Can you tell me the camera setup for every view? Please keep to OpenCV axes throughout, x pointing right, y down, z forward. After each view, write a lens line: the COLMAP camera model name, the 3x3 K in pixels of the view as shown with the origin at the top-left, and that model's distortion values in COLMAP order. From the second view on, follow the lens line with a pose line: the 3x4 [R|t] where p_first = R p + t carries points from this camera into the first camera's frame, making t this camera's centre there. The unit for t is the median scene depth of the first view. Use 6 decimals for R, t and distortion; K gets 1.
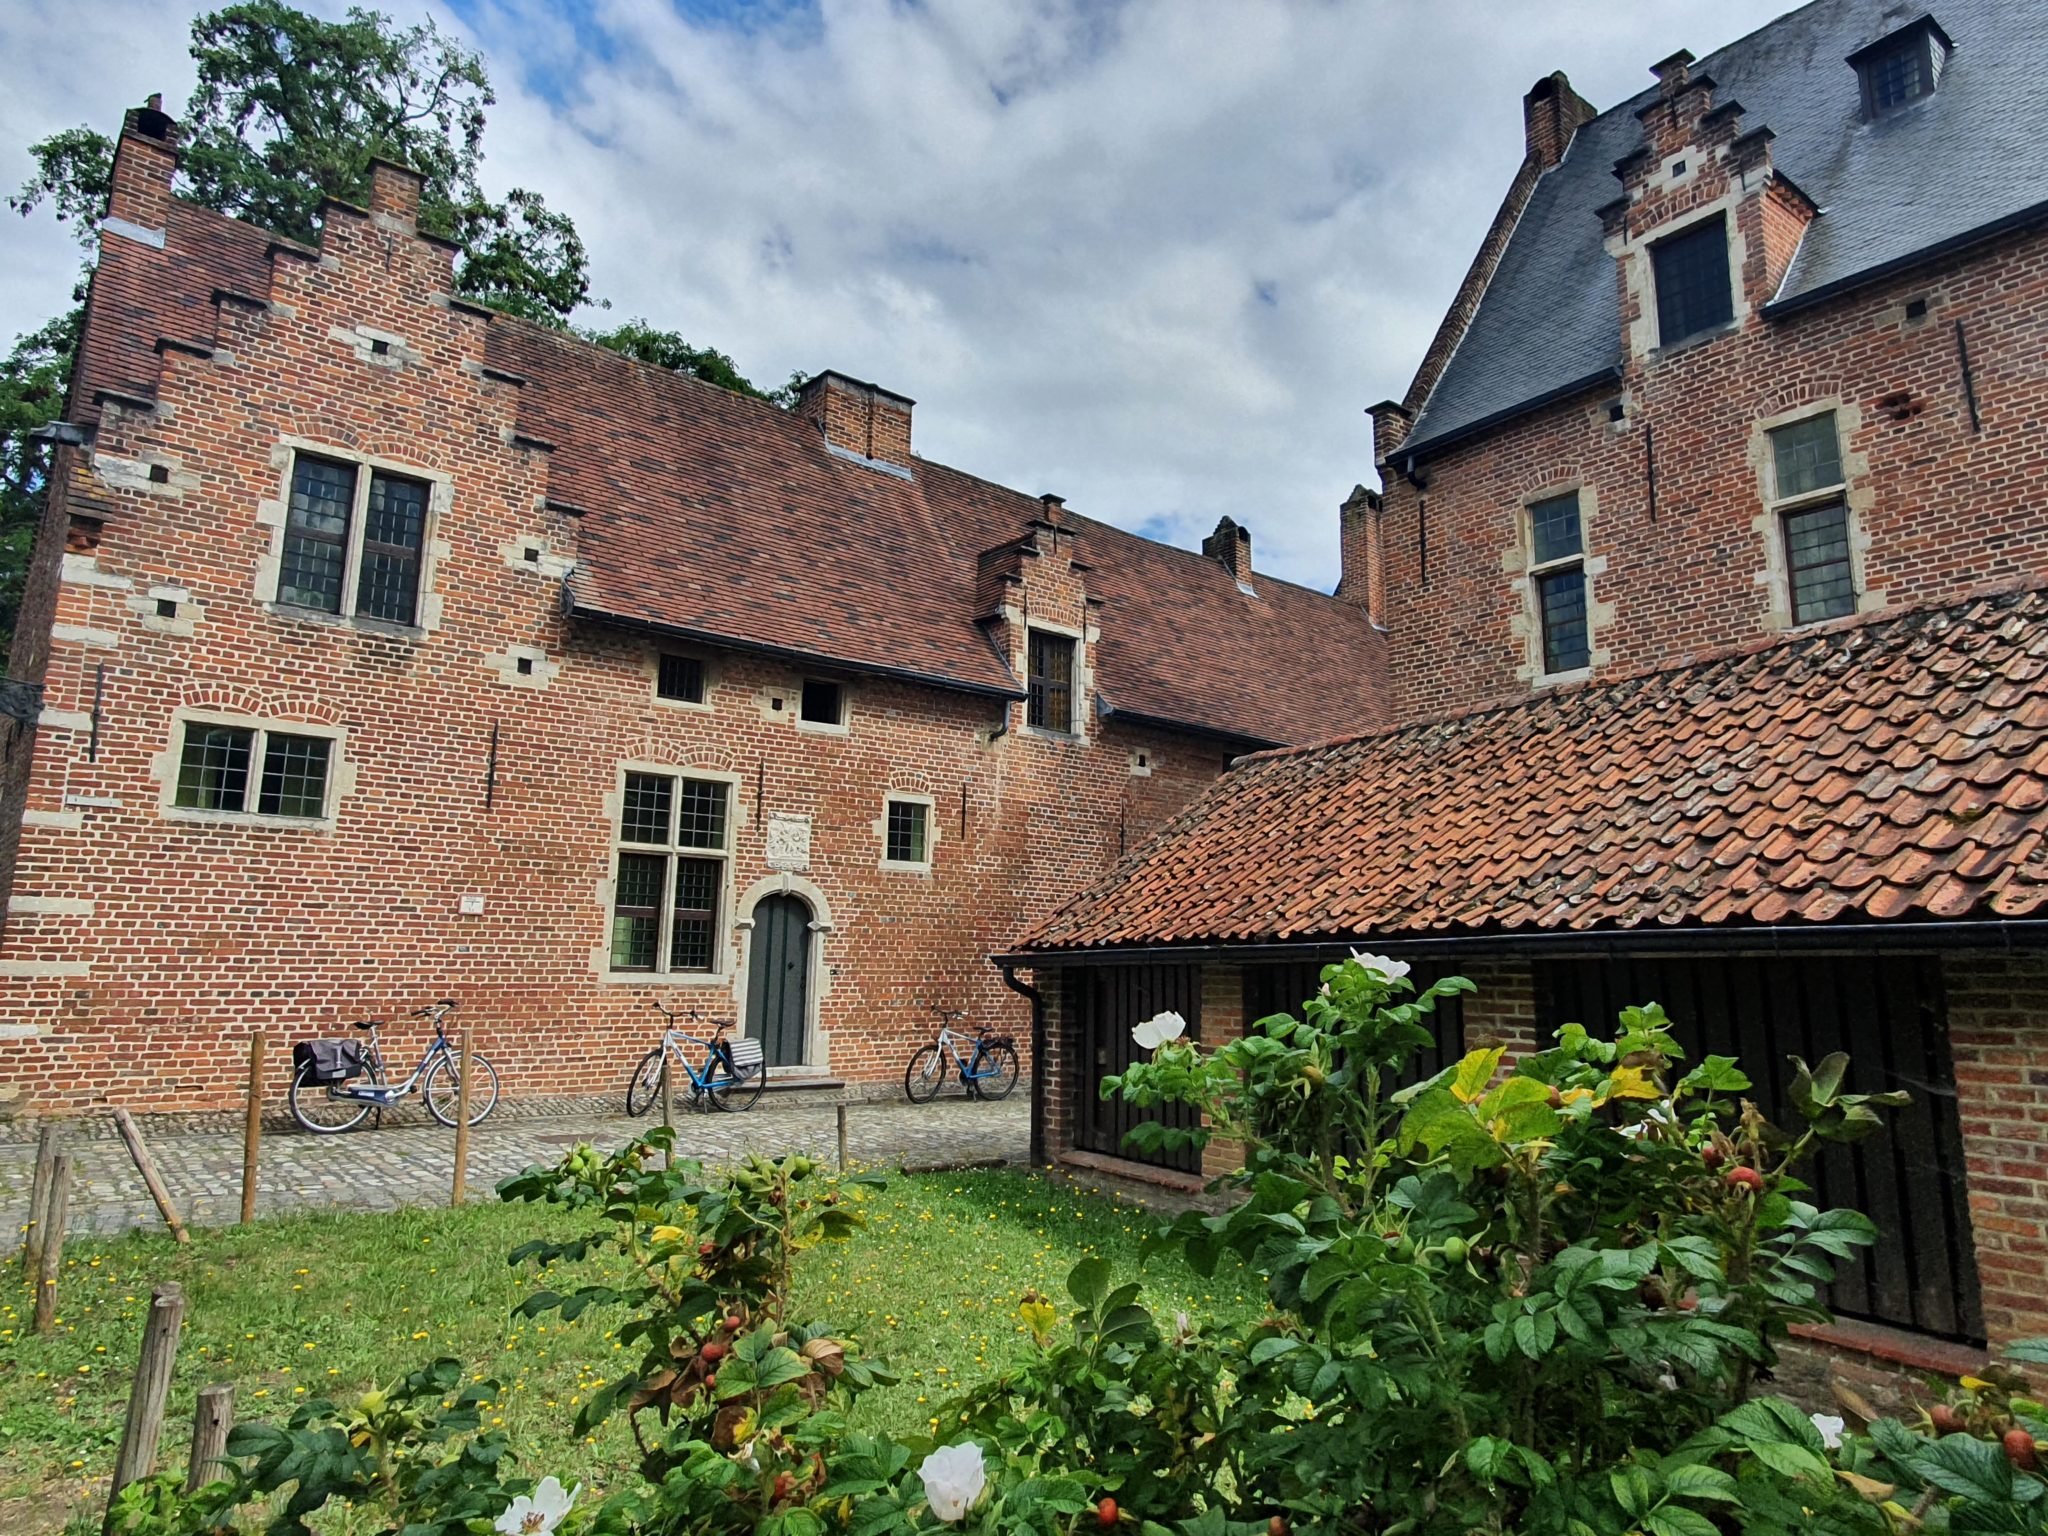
lens RADIAL K [[1573.1, 0, 1024.1], [0, 1573.1, 708.2], [0, 0, 1]] dist [0.027311, -0.010382]
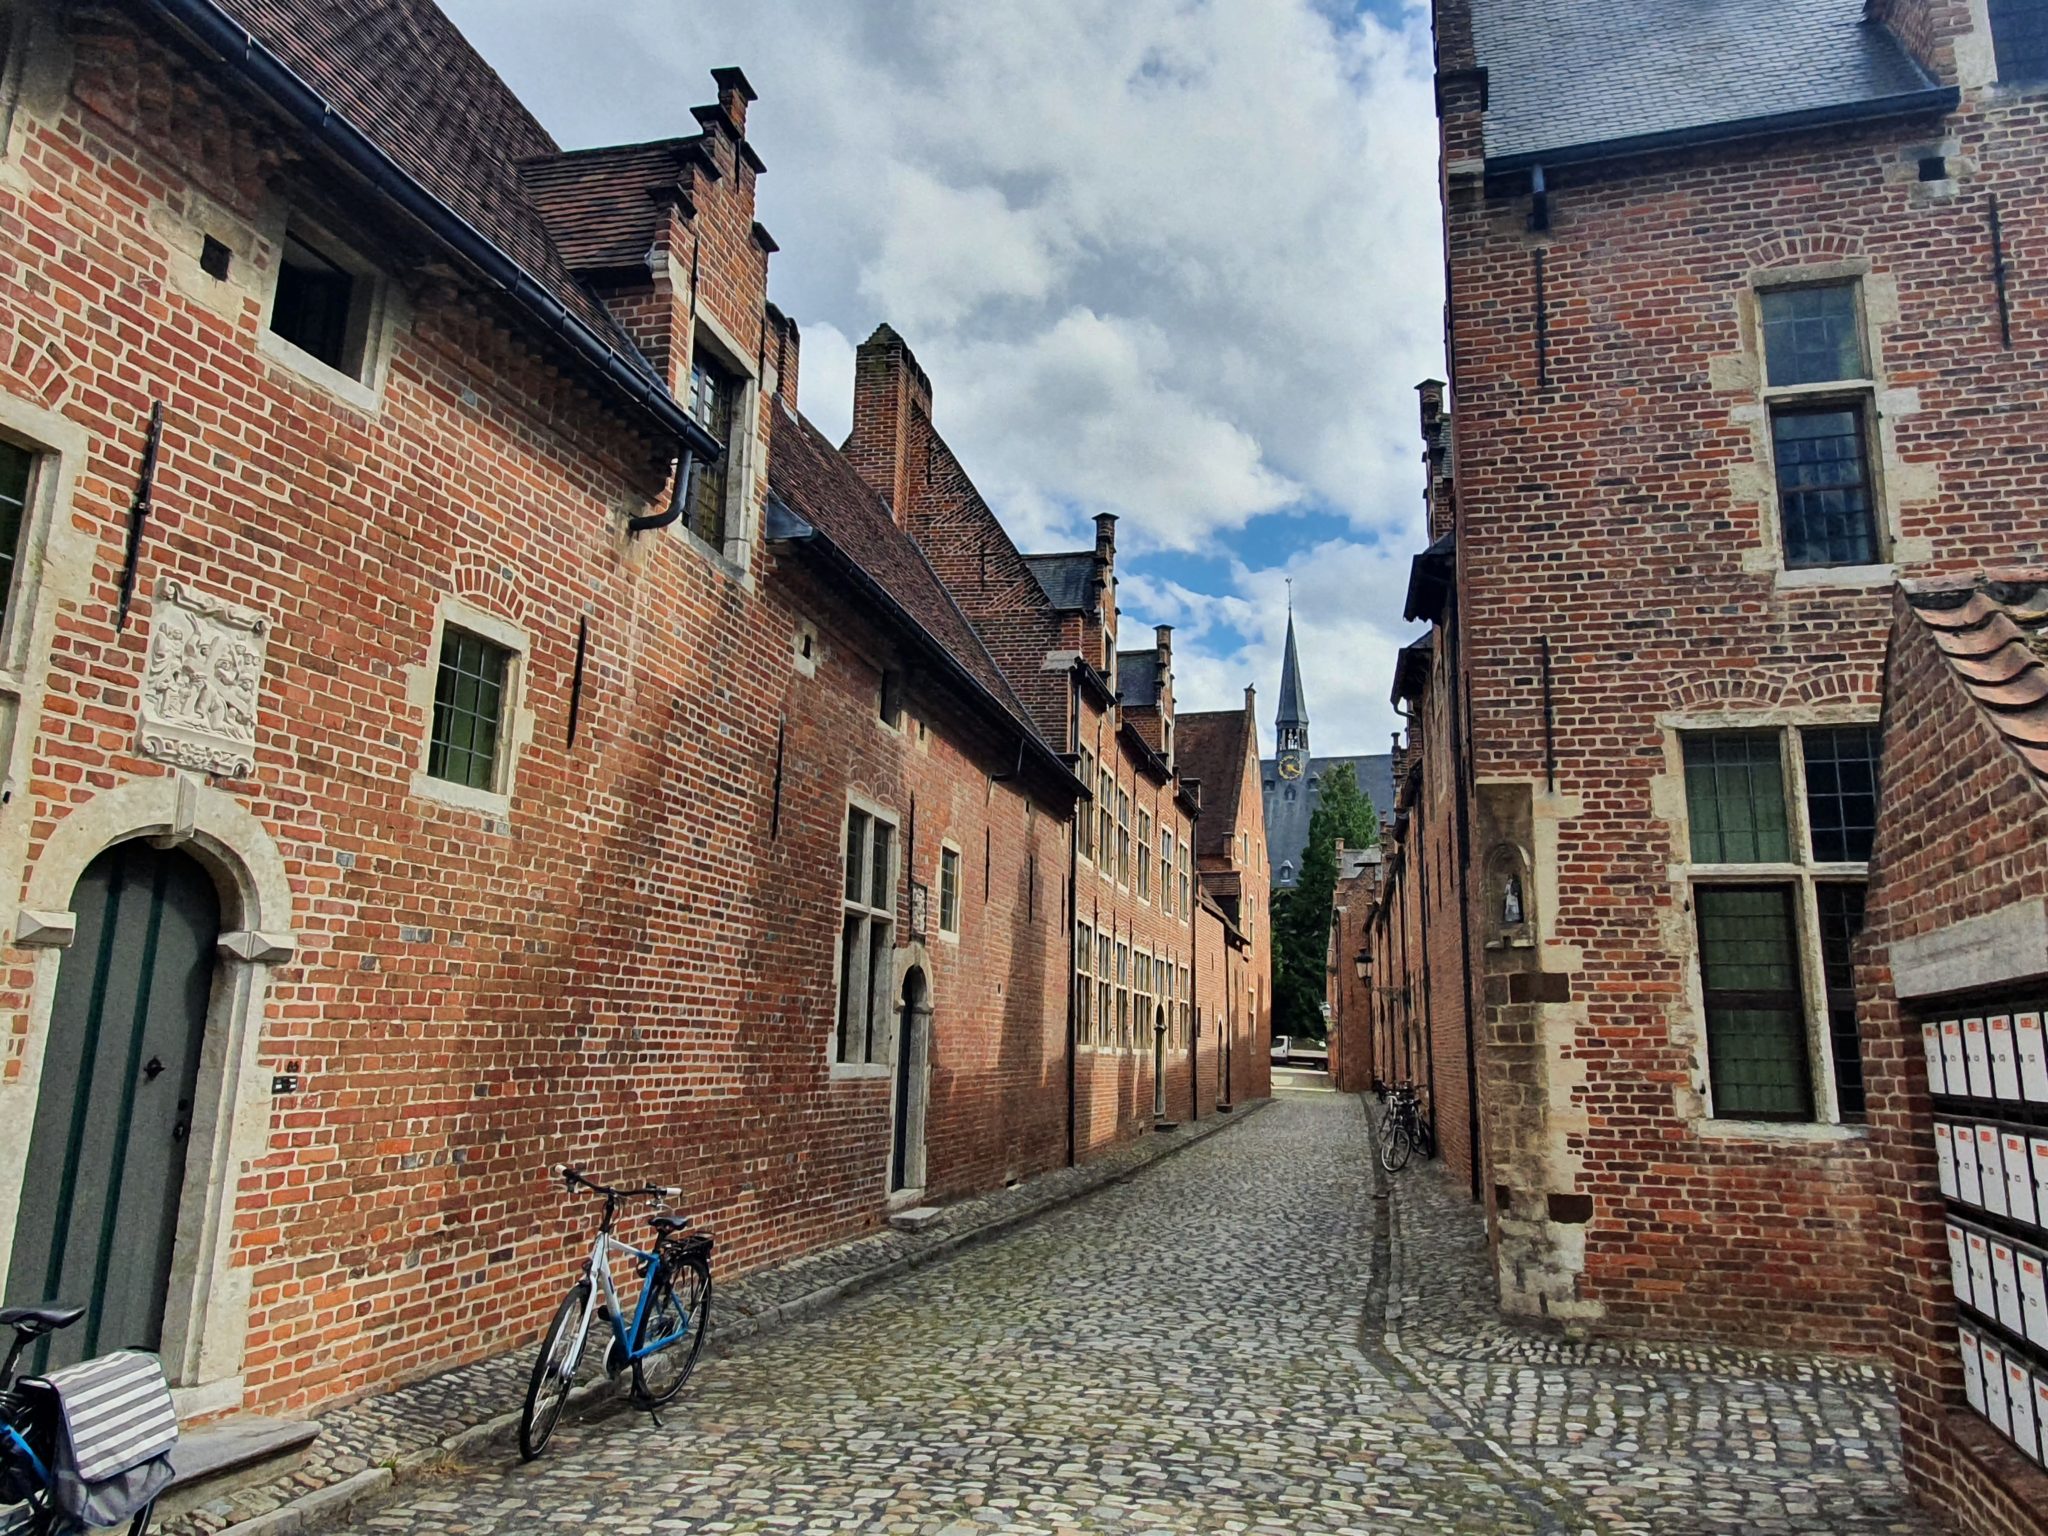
lens RADIAL K [[1573.1, 0, 1024.1], [0, 1573.1, 708.2], [0, 0, 1]] dist [0.027311, -0.010382]
pose [[0.763934, 0.134446, 0.631133, -0.225120], [-0.119691, 0.990605, -0.066147, 0.091715], [-0.634096, -0.025009, 0.772849, 0.642996]]
